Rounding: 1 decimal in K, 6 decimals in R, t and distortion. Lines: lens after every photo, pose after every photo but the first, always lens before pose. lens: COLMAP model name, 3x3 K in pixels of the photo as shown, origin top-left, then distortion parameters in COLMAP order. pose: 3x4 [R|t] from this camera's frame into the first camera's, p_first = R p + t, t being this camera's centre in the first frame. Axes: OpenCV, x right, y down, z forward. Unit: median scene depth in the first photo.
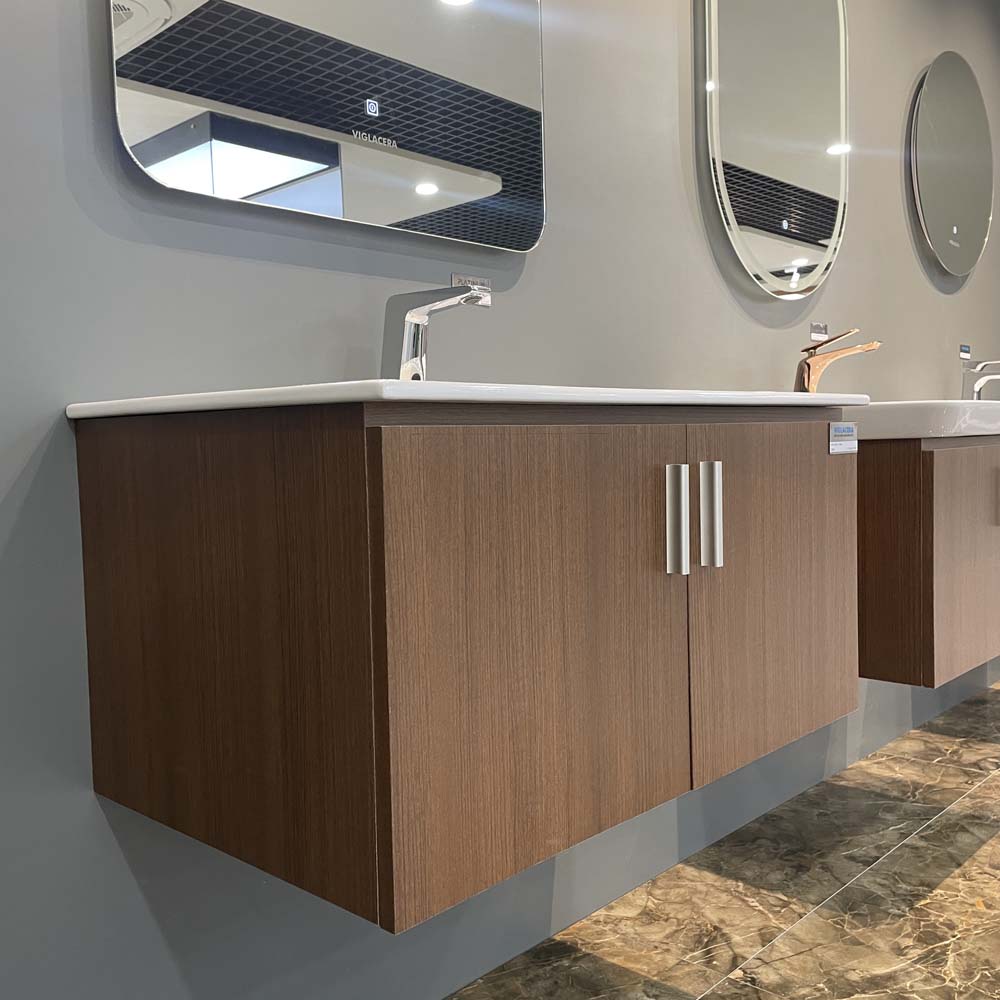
lens RADIAL K [[1035.8, 0, 504.8], [0, 1035.8, 492.7], [0, 0, 1]] dist [0.033922, 0.000000]
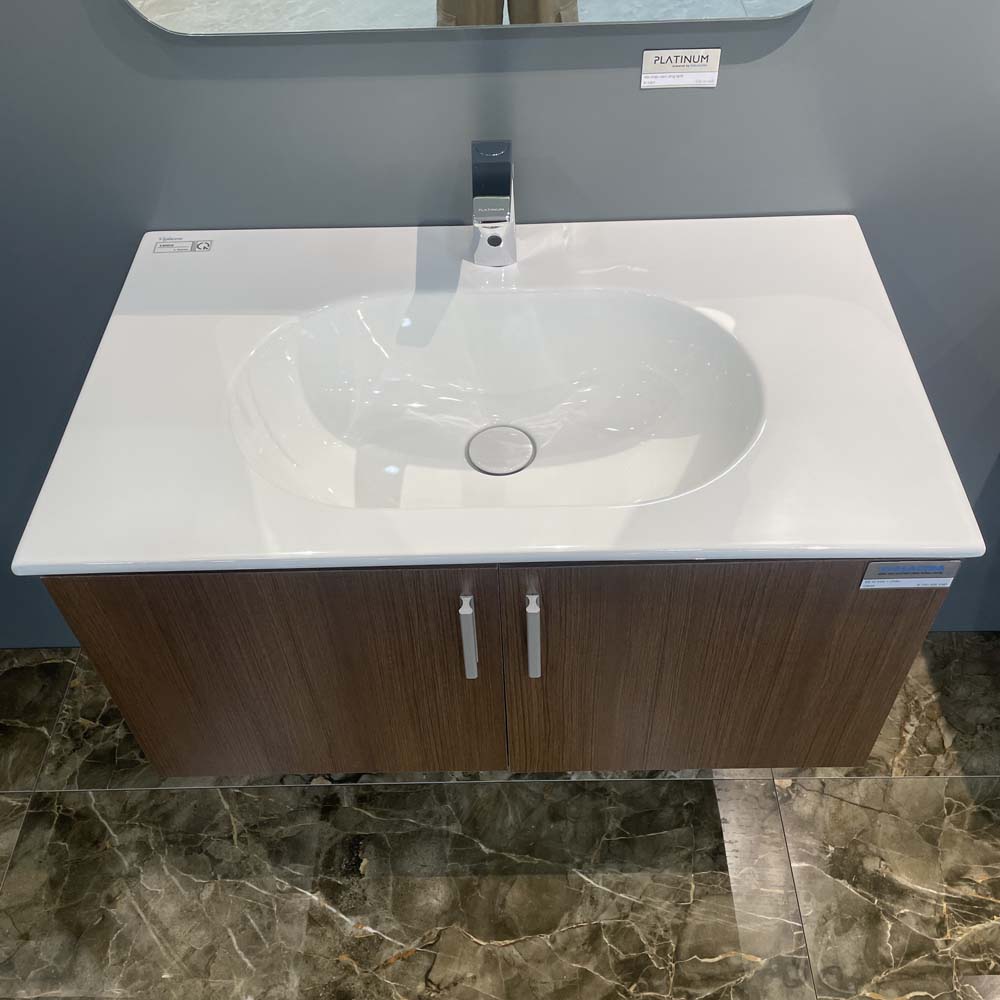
lens RADIAL K [[1035.8, 0, 516.0], [0, 1035.8, 494.3], [0, 0, 1]] dist [0.033922, 0.000000]
pose [[0.679024, 0.547065, -0.489537, 0.506631], [-0.031513, 0.687945, 0.725078, -0.644763], [0.733439, -0.476919, 0.484371, 0.545372]]
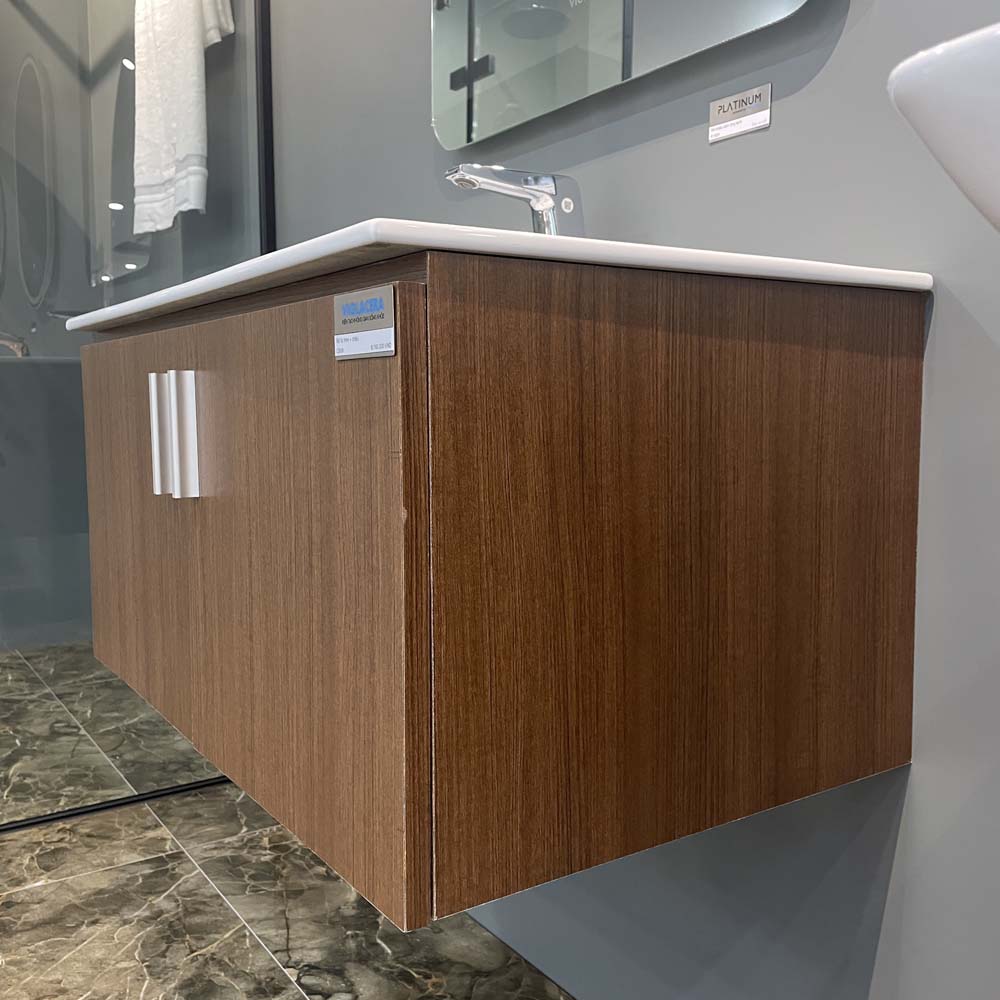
lens RADIAL K [[1035.8, 0, 512.8], [0, 1035.8, 486.4], [0, 0, 1]] dist [0.033922, 0.000000]
pose [[-0.234925, 0.106012, -0.966215, 0.847002], [-0.040697, 0.992090, 0.118746, -0.043038], [0.971161, 0.067219, -0.228752, 1.297663]]
